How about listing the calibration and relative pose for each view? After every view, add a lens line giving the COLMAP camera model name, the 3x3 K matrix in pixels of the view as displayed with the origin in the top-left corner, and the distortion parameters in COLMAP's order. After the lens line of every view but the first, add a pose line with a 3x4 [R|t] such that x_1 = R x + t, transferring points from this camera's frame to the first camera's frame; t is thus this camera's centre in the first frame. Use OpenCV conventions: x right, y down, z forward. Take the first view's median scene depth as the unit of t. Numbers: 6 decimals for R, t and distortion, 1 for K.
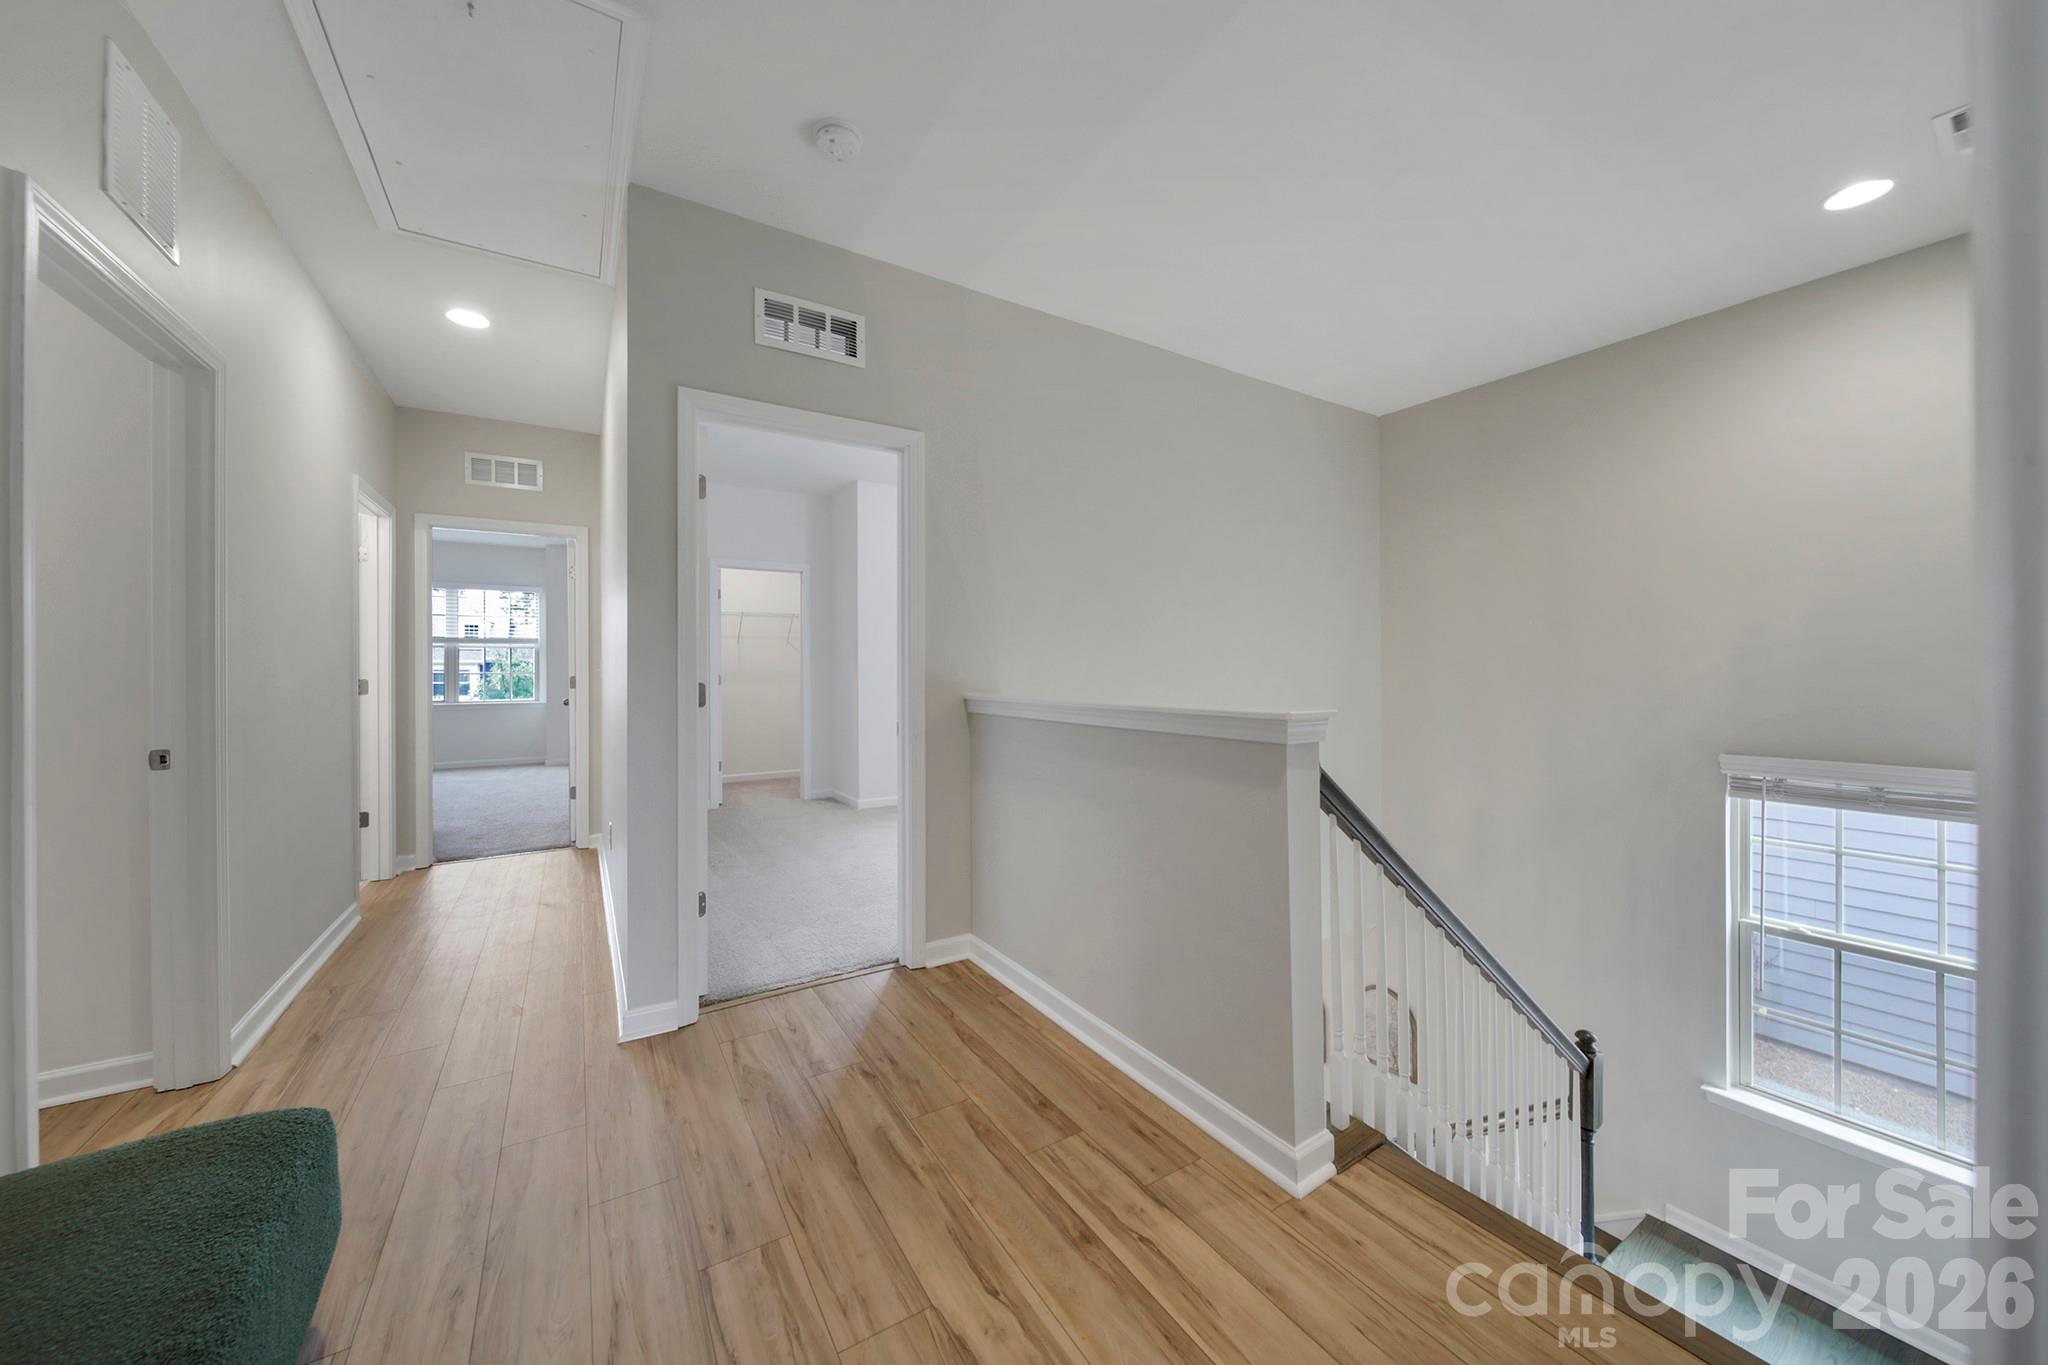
lens RADIAL K [[721.2, 0, 1029.5], [0, 721.2, 672.9], [0, 0, 1]] dist [-0.002360, -0.000625]
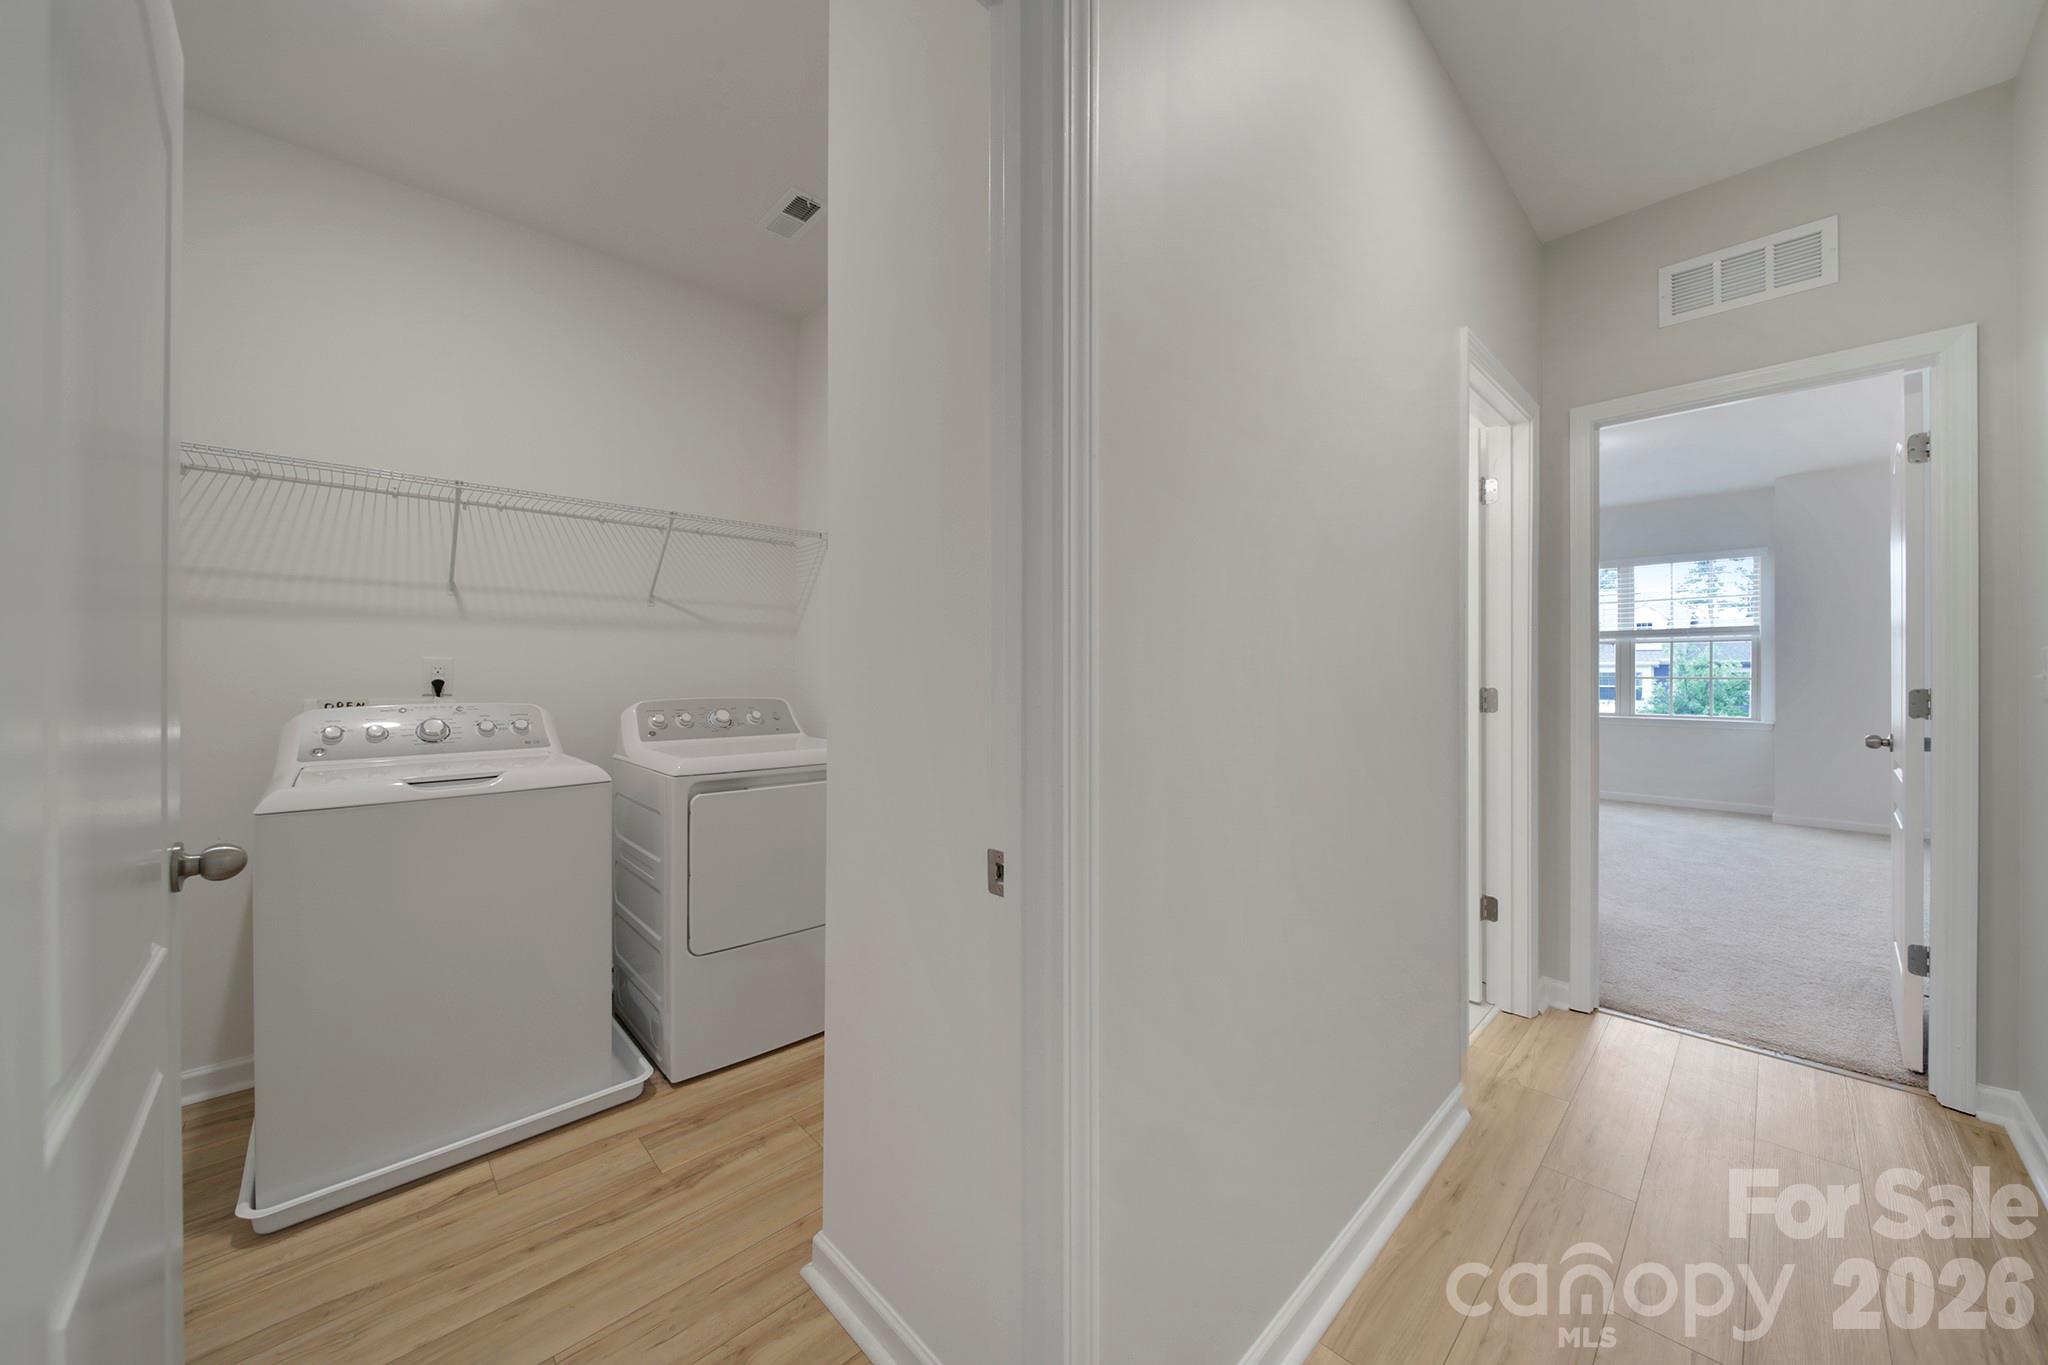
lens RADIAL K [[721.5, 0, 1021.8], [0, 721.5, 678.8], [0, 0, 1]] dist [0.001328, -0.002182]
pose [[0.201070, 0.004407, -0.979567, -0.326746], [-0.001069, 0.999990, 0.004279, -0.001143], [0.979576, 0.000186, 0.201073, 0.395227]]
